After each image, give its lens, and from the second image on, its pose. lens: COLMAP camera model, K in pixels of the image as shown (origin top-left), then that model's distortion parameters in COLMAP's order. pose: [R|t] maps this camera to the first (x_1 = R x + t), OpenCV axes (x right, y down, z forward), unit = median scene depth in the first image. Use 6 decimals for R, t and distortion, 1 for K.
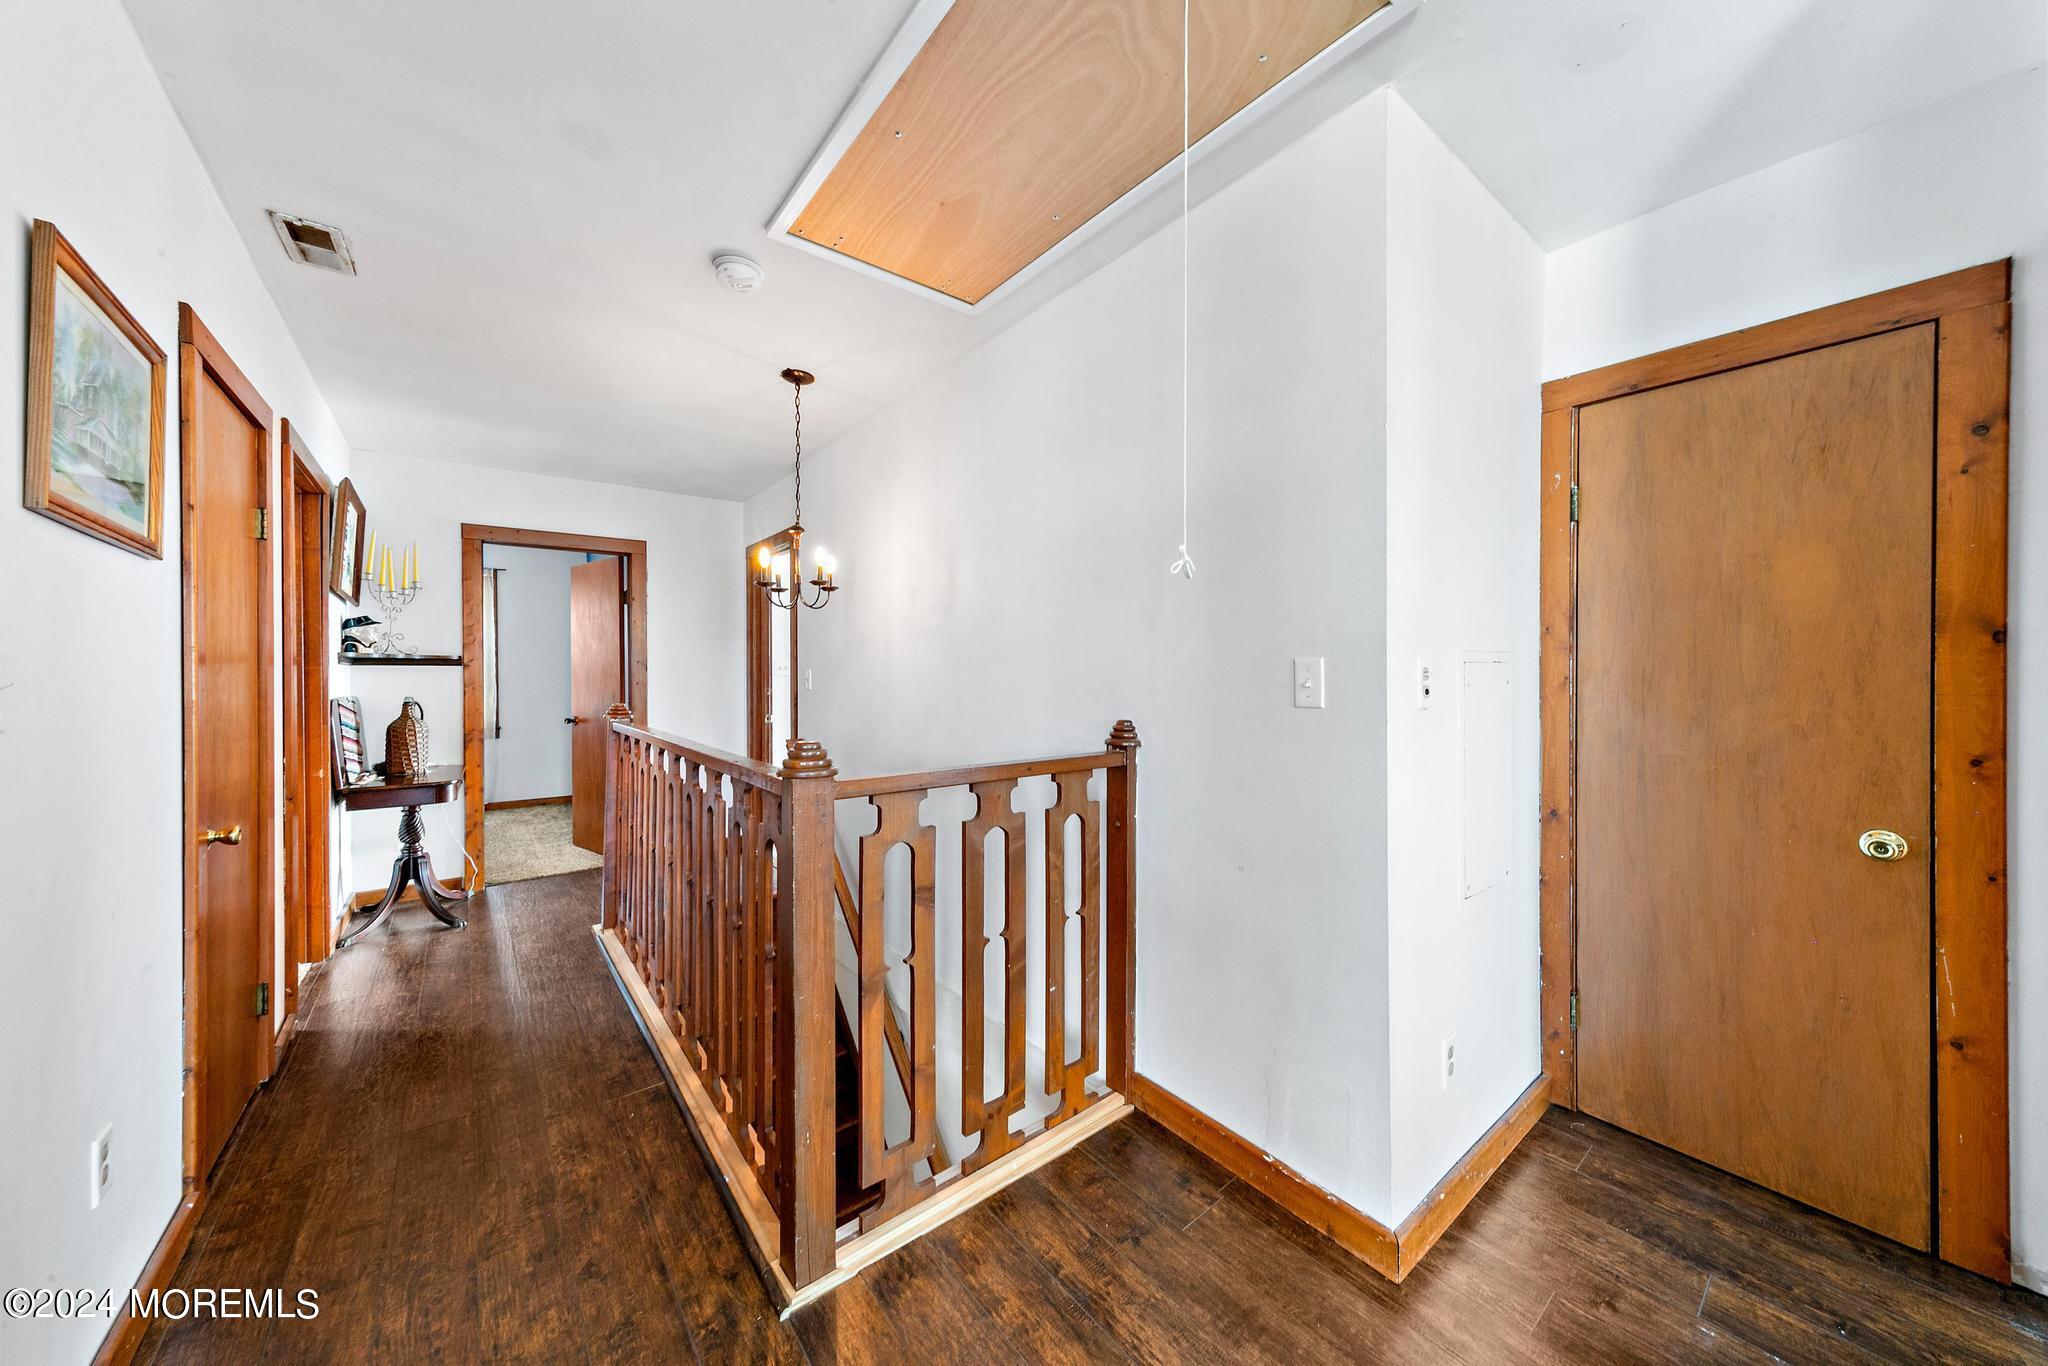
lens RADIAL K [[671.9, 0, 1026.5], [0, 671.9, 671.5], [0, 0, 1]] dist [0.008964, -0.002471]
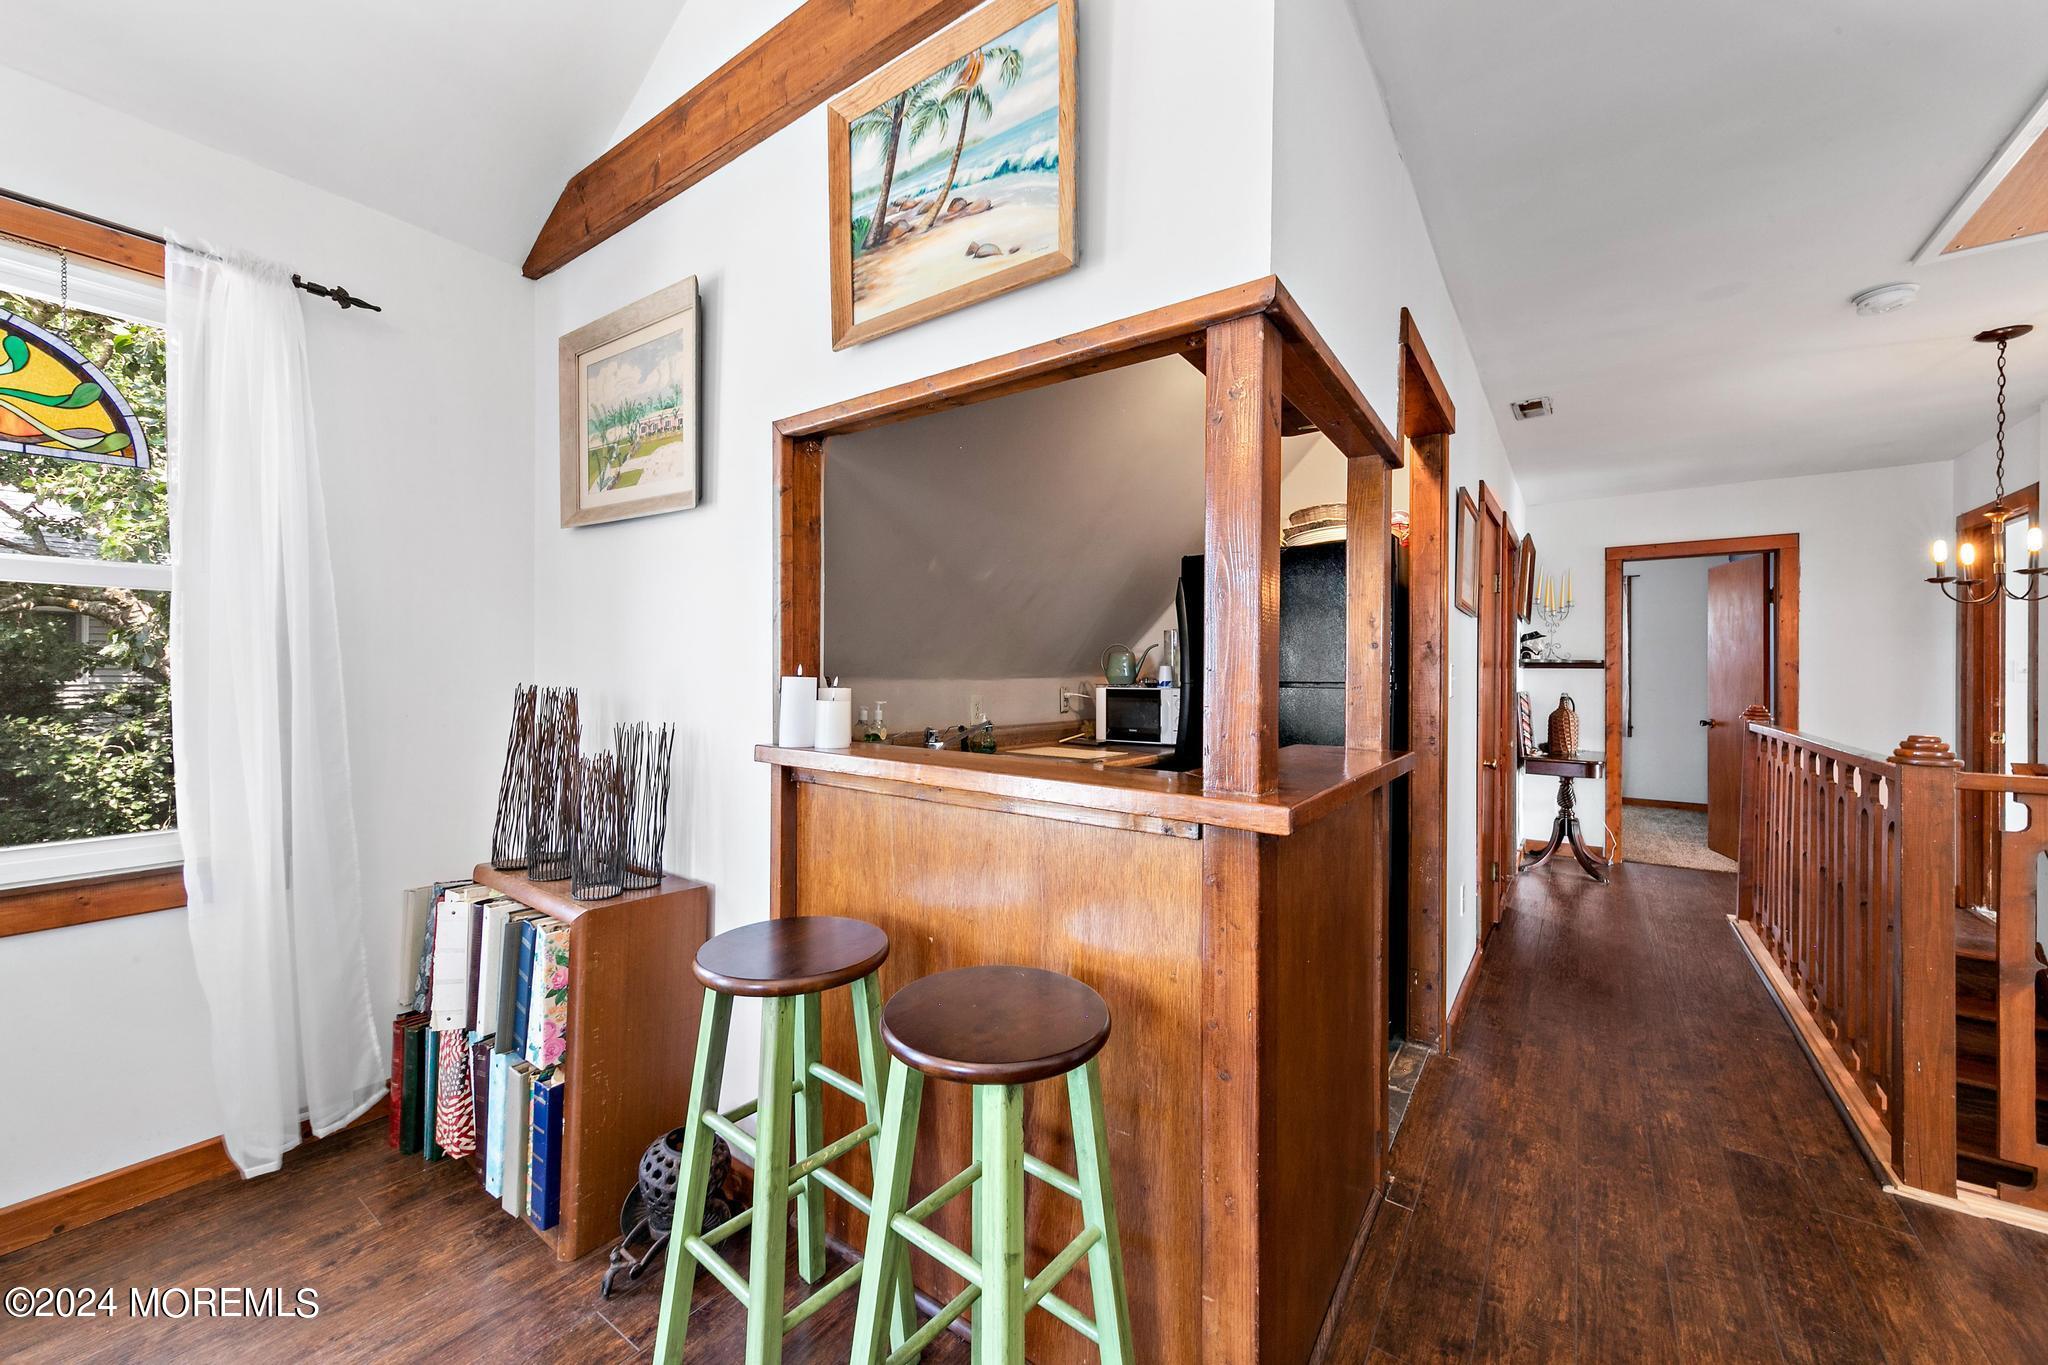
lens RADIAL K [[775.0, 0, 1024.4], [0, 775.0, 676.1], [0, 0, 1]] dist [0.010893, -0.000360]
pose [[0.252076, 0.008676, -0.967669, 0.266231], [-0.004198, 0.999960, 0.007872, -0.001939], [0.967698, 0.002078, 0.252102, -0.380236]]
